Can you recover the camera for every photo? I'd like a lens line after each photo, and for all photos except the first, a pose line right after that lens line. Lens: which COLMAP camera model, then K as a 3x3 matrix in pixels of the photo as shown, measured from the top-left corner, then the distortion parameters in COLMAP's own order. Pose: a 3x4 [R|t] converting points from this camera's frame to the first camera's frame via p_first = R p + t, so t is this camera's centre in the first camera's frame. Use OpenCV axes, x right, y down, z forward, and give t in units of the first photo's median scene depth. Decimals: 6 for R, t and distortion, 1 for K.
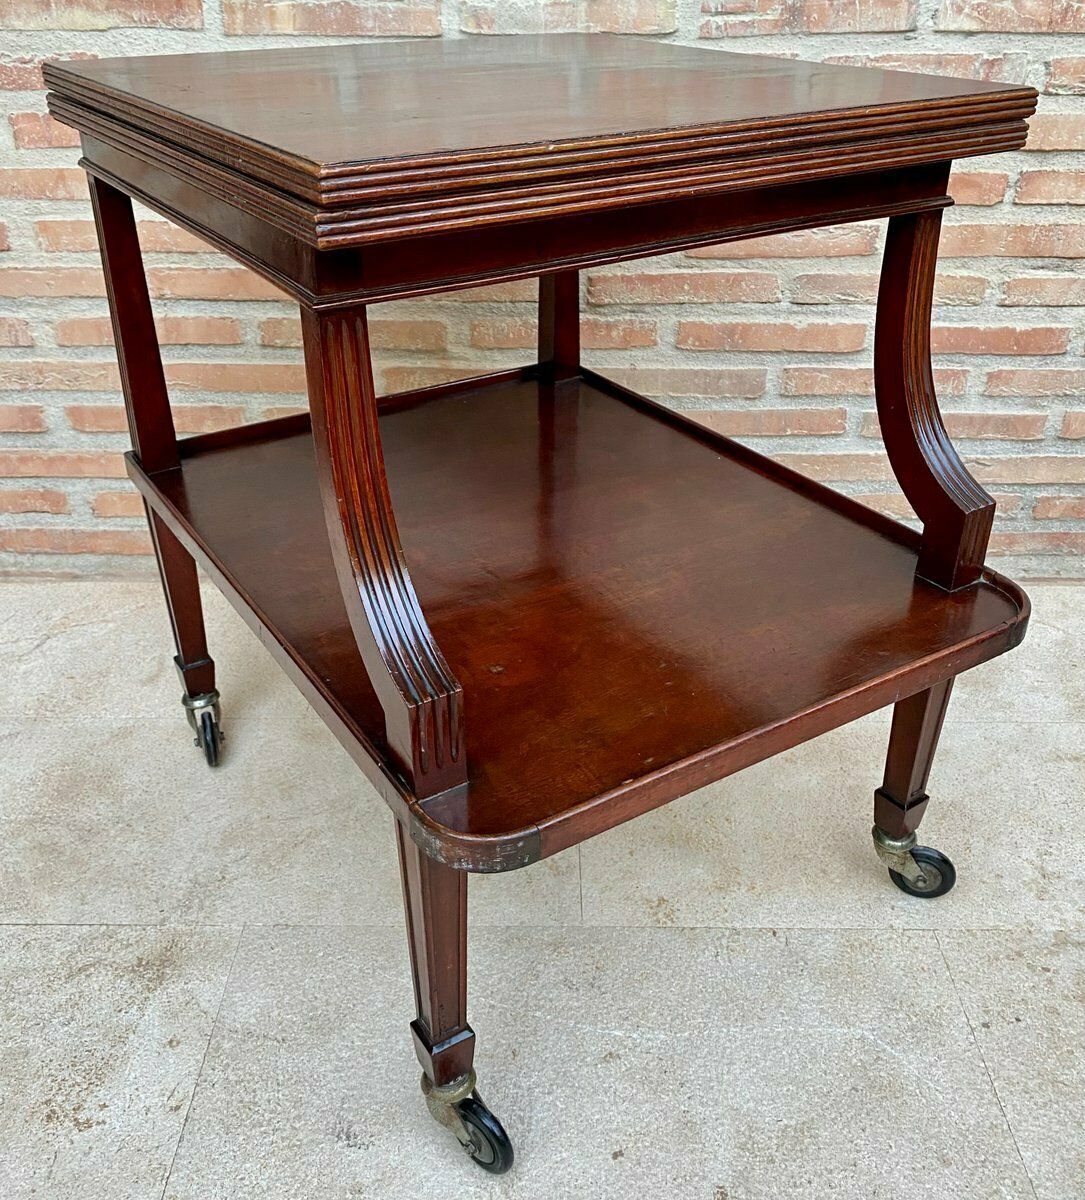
lens RADIAL K [[1164.0, 0, 534.9], [0, 1164.0, 593.6], [0, 0, 1]] dist [-0.003346, 0.021642]
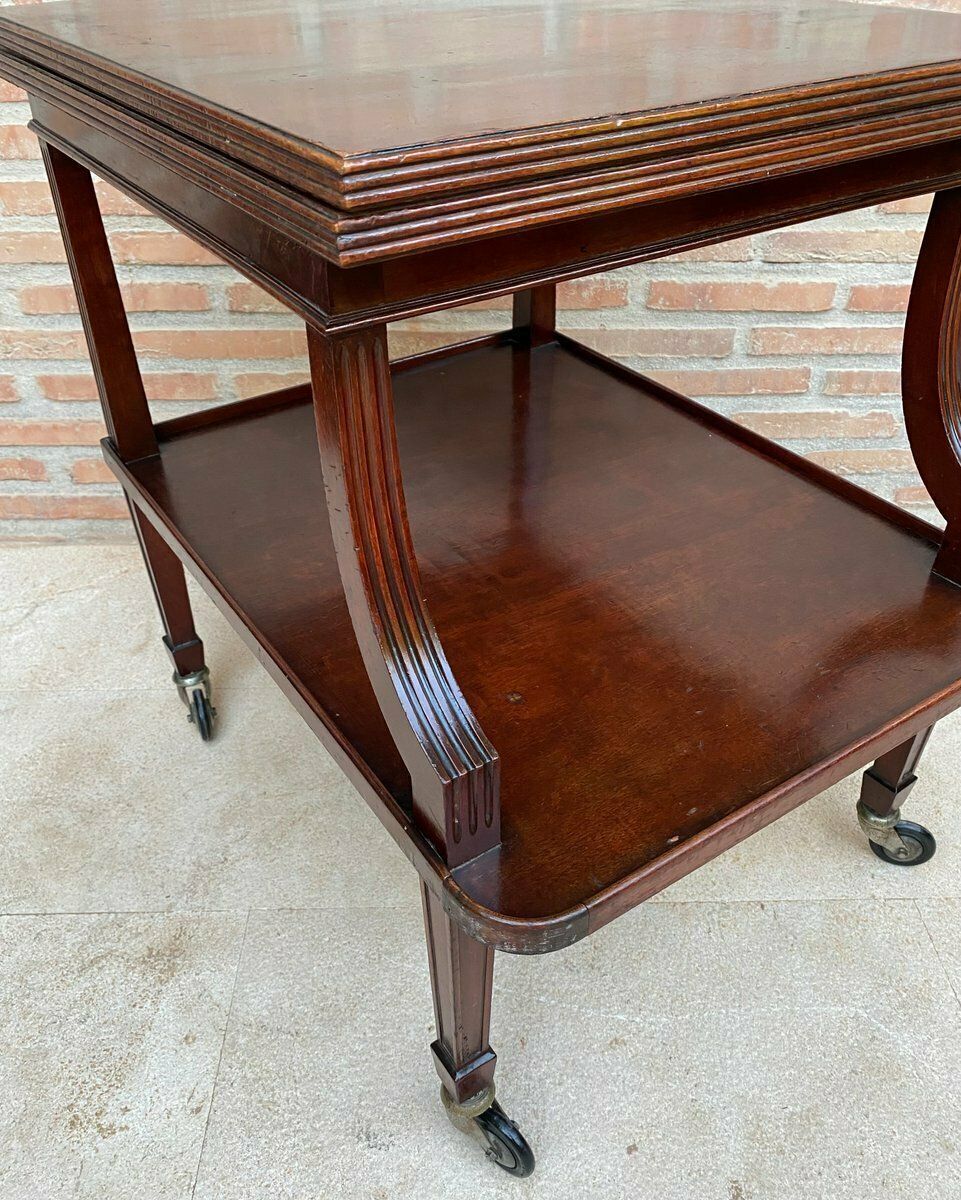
lens RADIAL K [[991.2, 0, 481.0], [0, 991.2, 631.7], [0, 0, 1]] dist [-0.005057, 0.015141]
pose [[0.999632, -0.018377, 0.019966, -0.048771], [0.015425, 0.990165, 0.139048, -0.064766], [-0.022325, -0.138689, 0.990084, 0.136473]]
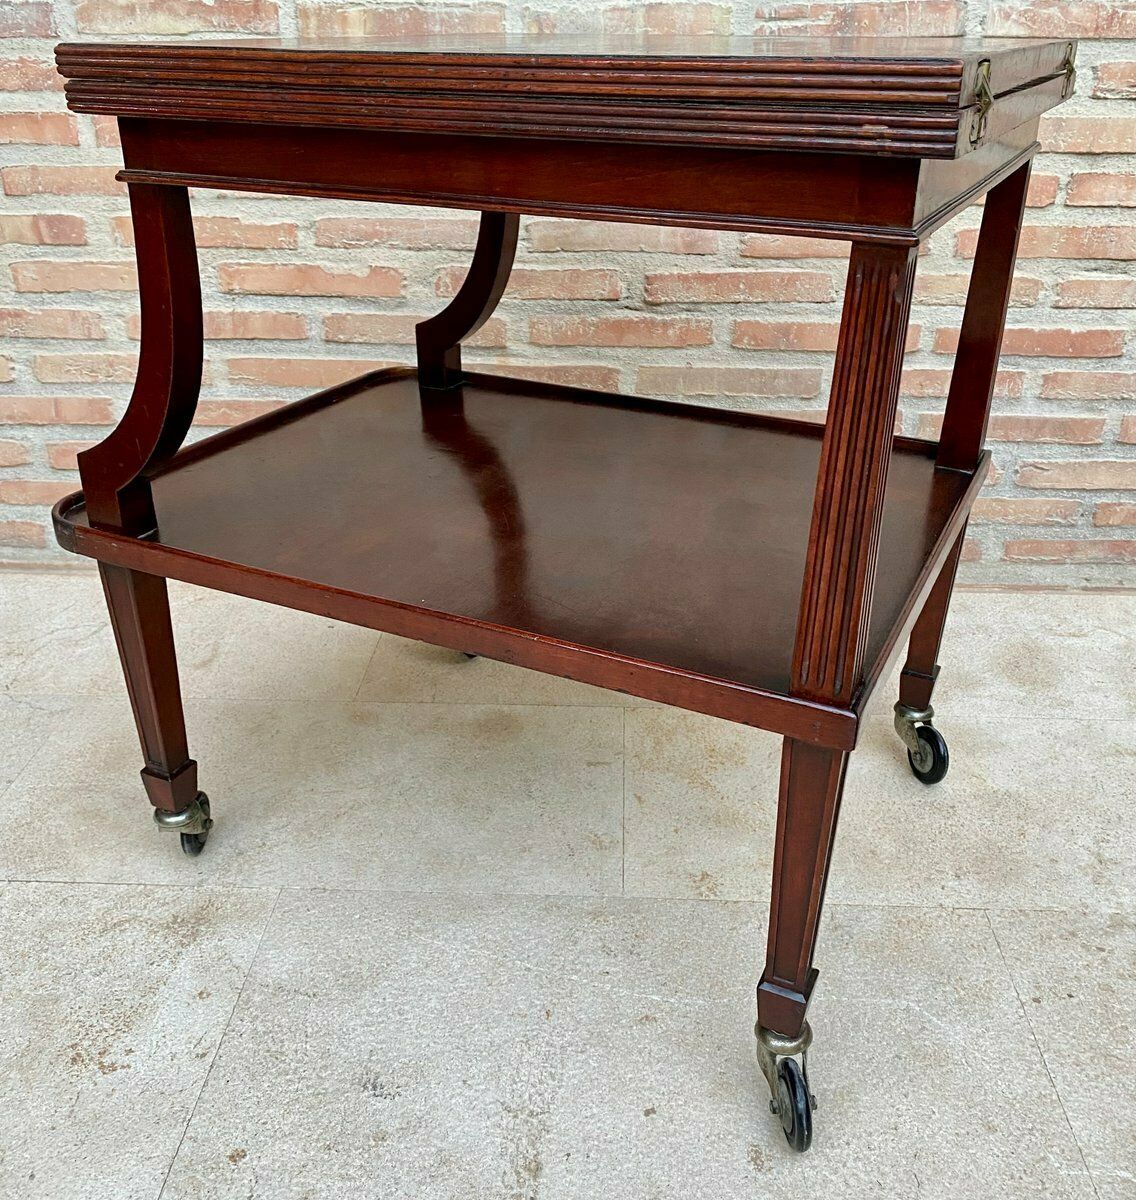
lens RADIAL K [[1175.3, 0, 575.7], [0, 1175.3, 574.6], [0, 0, 1]] dist [-0.001897, 0.019697]
pose [[0.999443, 0.015760, -0.029415, 0.021343], [-0.017983, 0.996877, -0.076900, 0.076666], [0.028111, 0.077386, 0.996605, -0.008696]]
